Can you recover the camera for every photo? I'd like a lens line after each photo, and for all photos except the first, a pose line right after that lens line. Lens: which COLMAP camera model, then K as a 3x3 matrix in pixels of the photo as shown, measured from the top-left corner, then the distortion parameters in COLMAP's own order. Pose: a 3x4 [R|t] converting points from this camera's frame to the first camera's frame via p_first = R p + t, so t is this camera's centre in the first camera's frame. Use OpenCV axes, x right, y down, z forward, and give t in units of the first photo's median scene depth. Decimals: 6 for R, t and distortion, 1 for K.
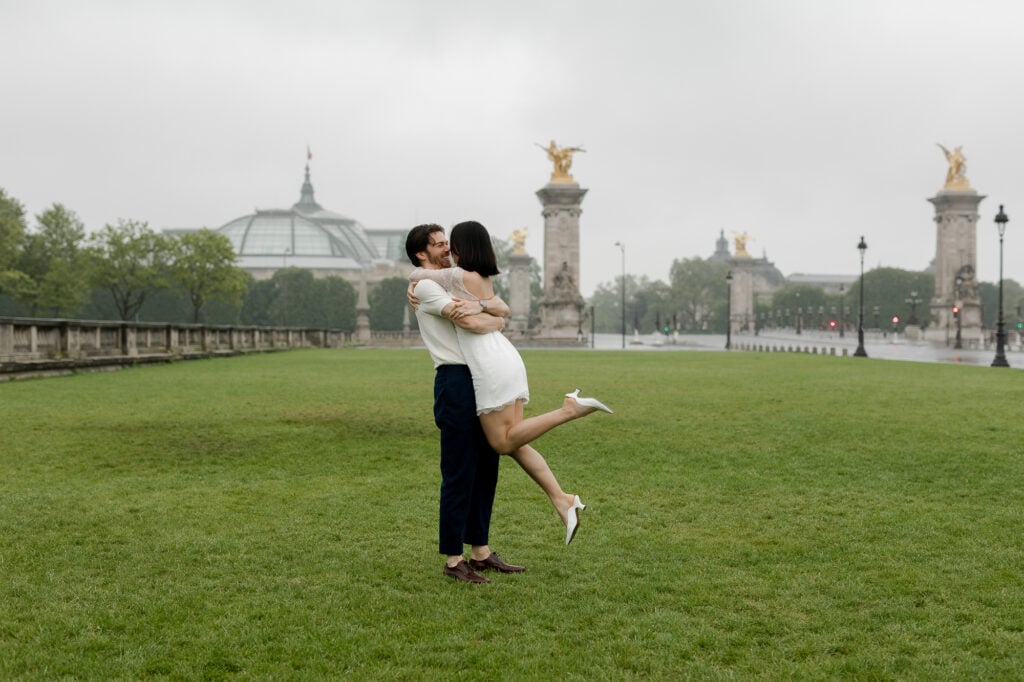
lens RADIAL K [[1507.7, 0, 512.0], [0, 1507.7, 341.0], [0, 0, 1]] dist [-0.002378, -0.036832]
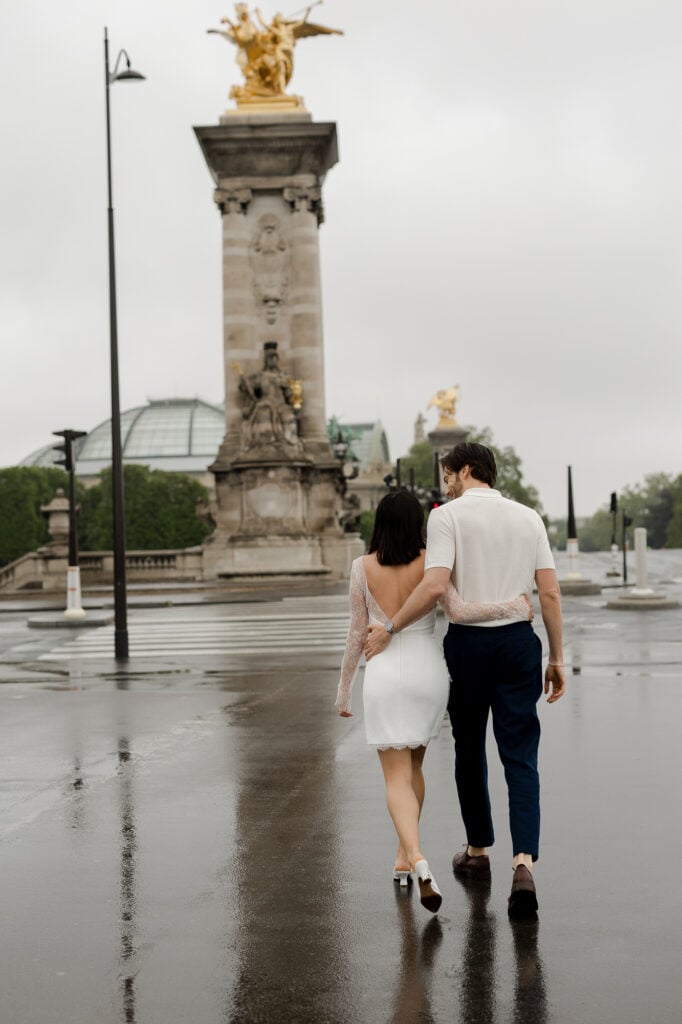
lens RADIAL K [[1507.7, 0, 340.7], [0, 1507.7, 531.4], [0, 0, 1]] dist [-0.002378, -0.036832]
pose [[0.988448, -0.031411, -0.148267, 0.053472], [0.028618, 0.999371, -0.020931, -0.001871], [0.148831, 0.016446, 0.988726, 0.364669]]
